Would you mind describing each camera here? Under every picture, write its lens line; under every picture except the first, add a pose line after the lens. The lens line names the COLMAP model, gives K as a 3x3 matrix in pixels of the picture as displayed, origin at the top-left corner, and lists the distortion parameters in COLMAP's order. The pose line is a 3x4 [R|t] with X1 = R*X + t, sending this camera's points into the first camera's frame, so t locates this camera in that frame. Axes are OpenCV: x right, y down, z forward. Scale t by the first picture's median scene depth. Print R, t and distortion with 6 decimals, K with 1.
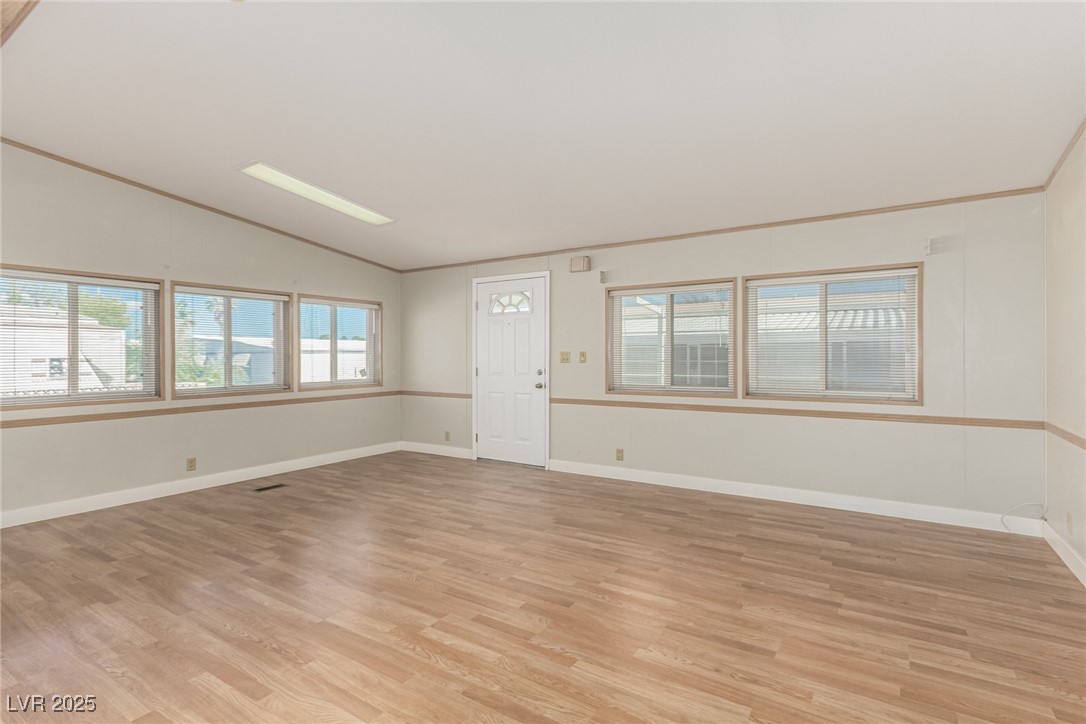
lens RADIAL K [[502.0, 0, 596.2], [0, 502.0, 359.6], [0, 0, 1]] dist [0.001620, -0.001527]
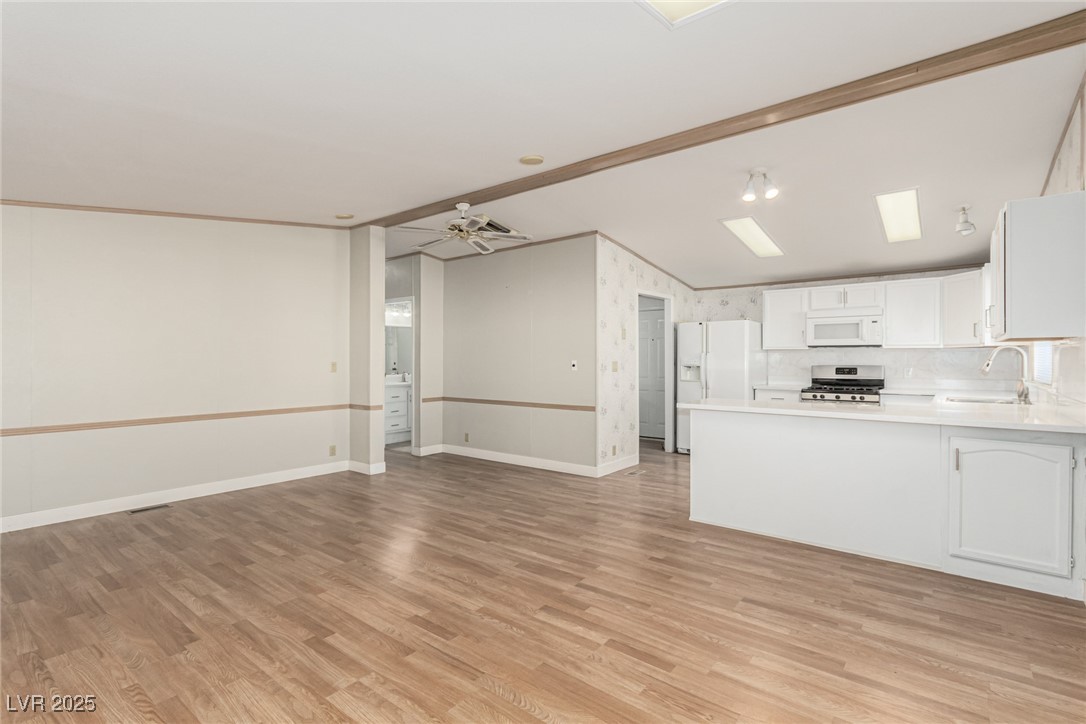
lens RADIAL K [[502.0, 0, 596.2], [0, 502.0, 359.6], [0, 0, 1]] dist [0.001620, -0.001527]
pose [[-0.995252, 0.004323, 0.097236, -0.729282], [0.005214, 0.999947, 0.008908, -0.037229], [-0.097192, 0.009372, -0.995222, 1.776113]]
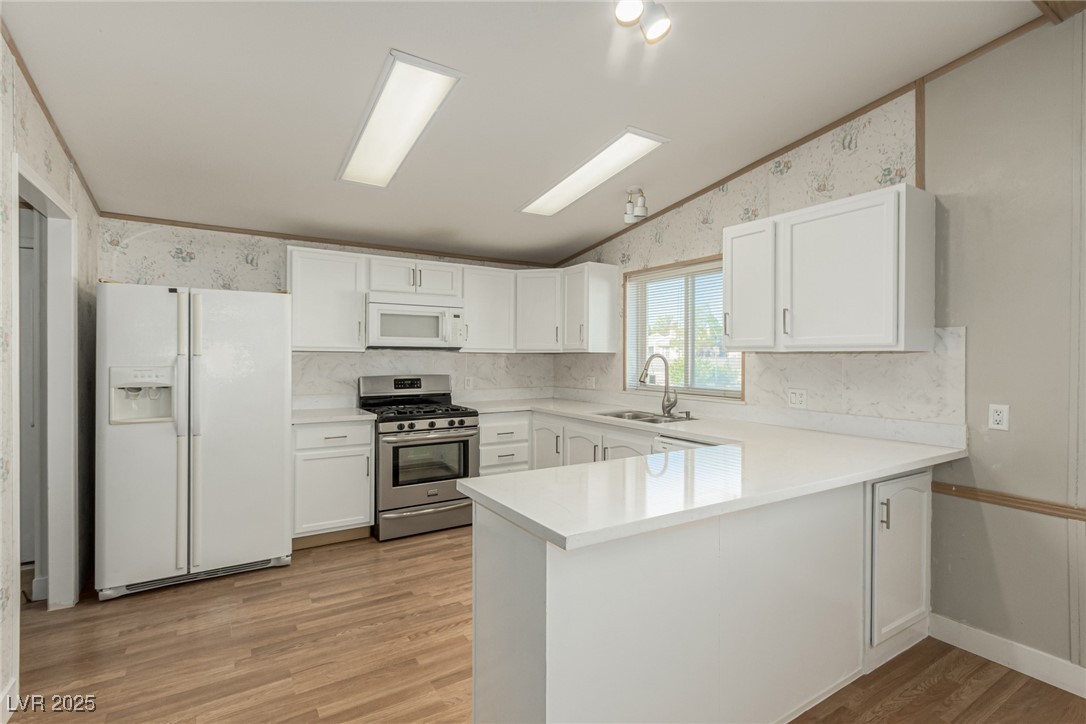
lens RADIAL K [[504.2, 0, 521.2], [0, 504.2, 357.1], [0, 0, 1]] dist [0.000298, -0.000046]
pose [[-0.488031, 0.002622, -0.872822, -0.467713], [-0.007795, 0.999943, 0.007362, -0.054548], [0.872791, 0.010396, -0.487983, 0.698009]]
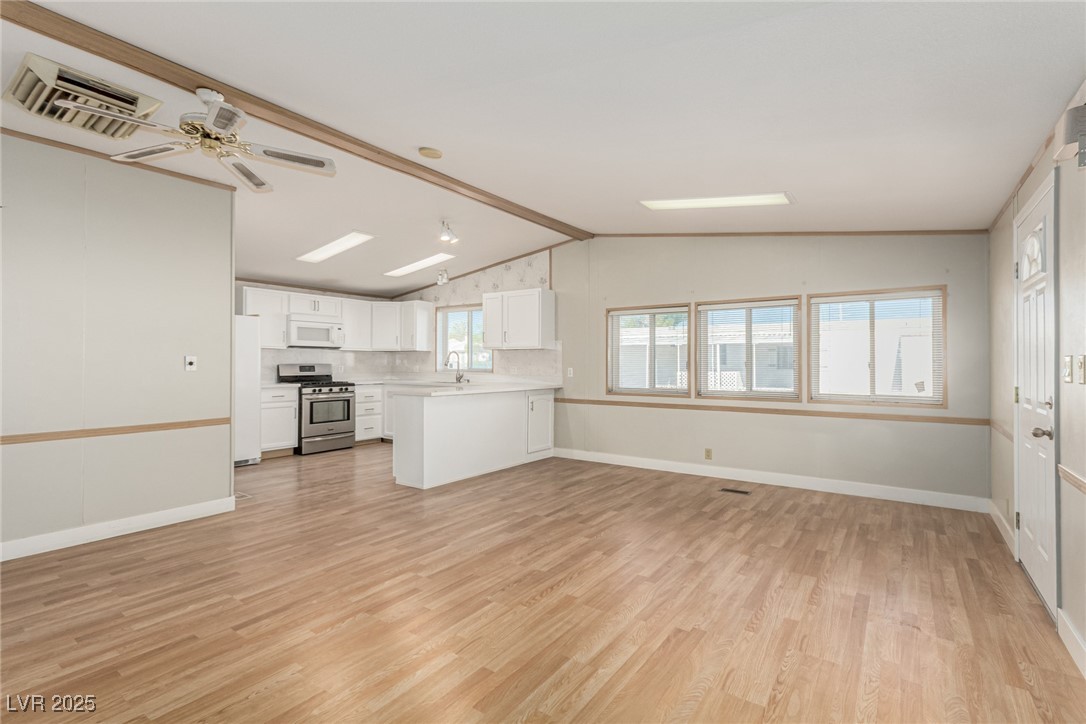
lens RADIAL K [[517.4, 0, 521.4], [0, 517.4, 357.7], [0, 0, 1]] dist [0.001267, -0.000009]
pose [[-0.116176, -0.006202, -0.993209, 0.668824], [-0.008640, 0.999949, -0.005233, -0.016084], [0.993191, 0.007974, -0.116224, 0.985146]]
